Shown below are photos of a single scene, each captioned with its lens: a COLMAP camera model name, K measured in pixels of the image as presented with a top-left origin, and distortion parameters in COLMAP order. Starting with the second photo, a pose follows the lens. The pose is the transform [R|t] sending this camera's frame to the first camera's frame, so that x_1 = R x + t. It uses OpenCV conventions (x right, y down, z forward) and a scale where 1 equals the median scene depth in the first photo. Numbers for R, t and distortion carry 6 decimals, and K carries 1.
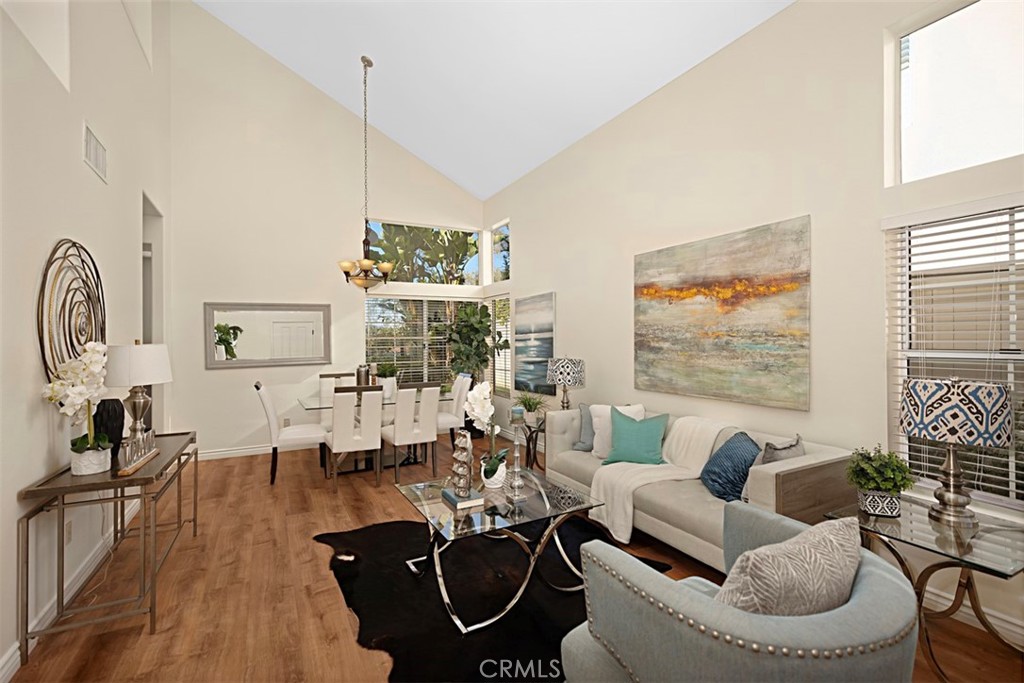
lens RADIAL K [[462.4, 0, 517.1], [0, 462.4, 339.7], [0, 0, 1]] dist [0.007893, -0.001425]
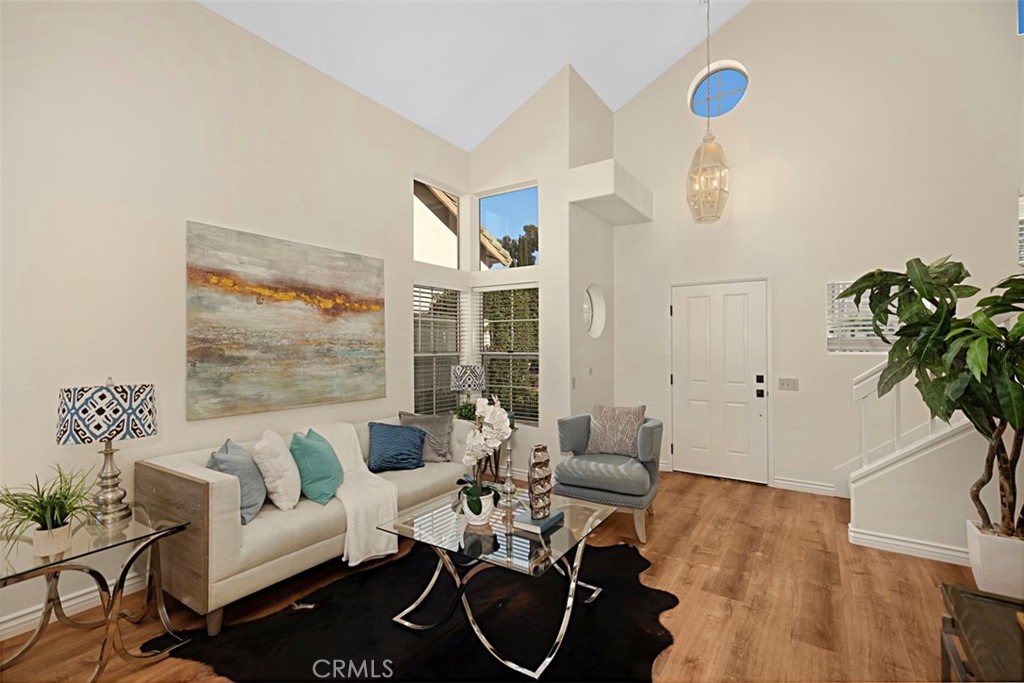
lens RADIAL K [[462.4, 0, 504.9], [0, 462.4, 337.7], [0, 0, 1]] dist [0.007893, -0.001425]
pose [[-0.456115, 0.022164, 0.889645, -0.684231], [0.004167, 0.999732, -0.022770, 0.004697], [-0.889911, -0.006679, -0.456085, 1.121898]]
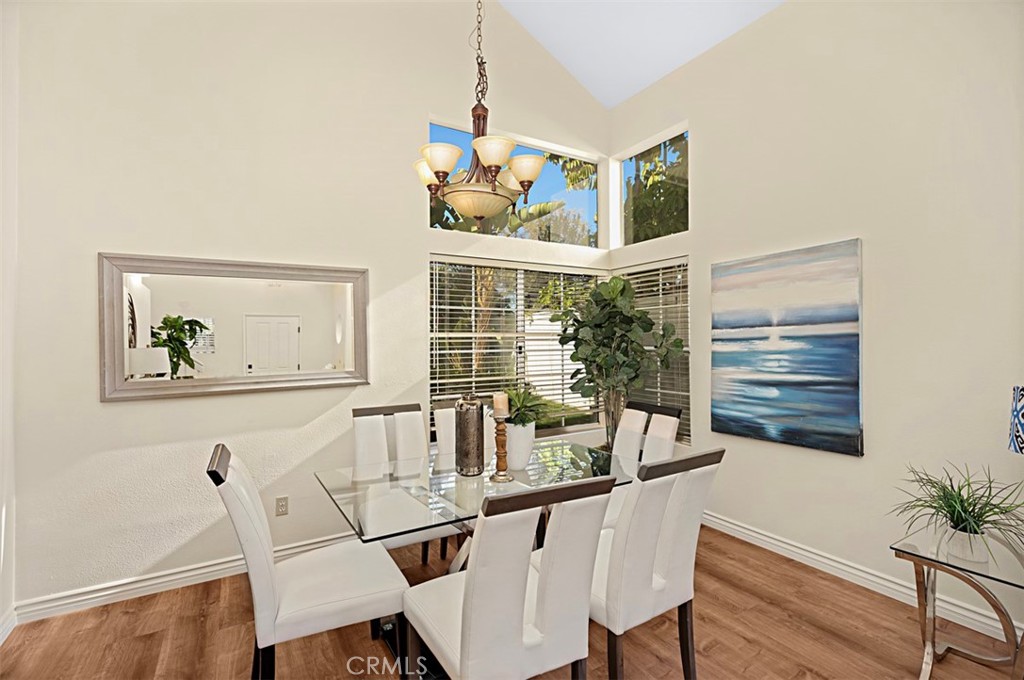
lens RADIAL K [[462.4, 0, 512.7], [0, 462.4, 337.1], [0, 0, 1]] dist [0.007893, -0.001425]
pose [[0.999009, 0.003879, 0.044330, -0.473325], [-0.003518, 0.999960, -0.008233, 0.005823], [-0.044360, 0.008069, 0.998983, 0.855949]]
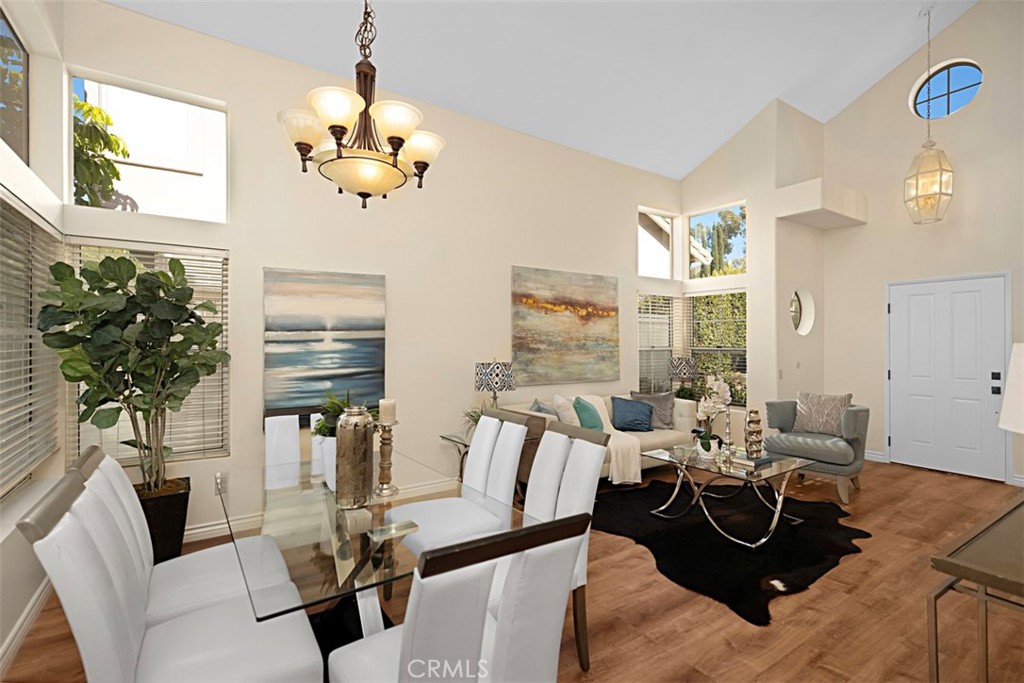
lens RADIAL K [[462.4, 0, 508.7], [0, 462.4, 338.0], [0, 0, 1]] dist [0.007893, -0.001425]
pose [[-0.089692, 0.014420, 0.995865, -1.052940], [-0.000853, 0.999894, -0.014555, 0.008458], [-0.995969, -0.002155, -0.089671, 1.382928]]
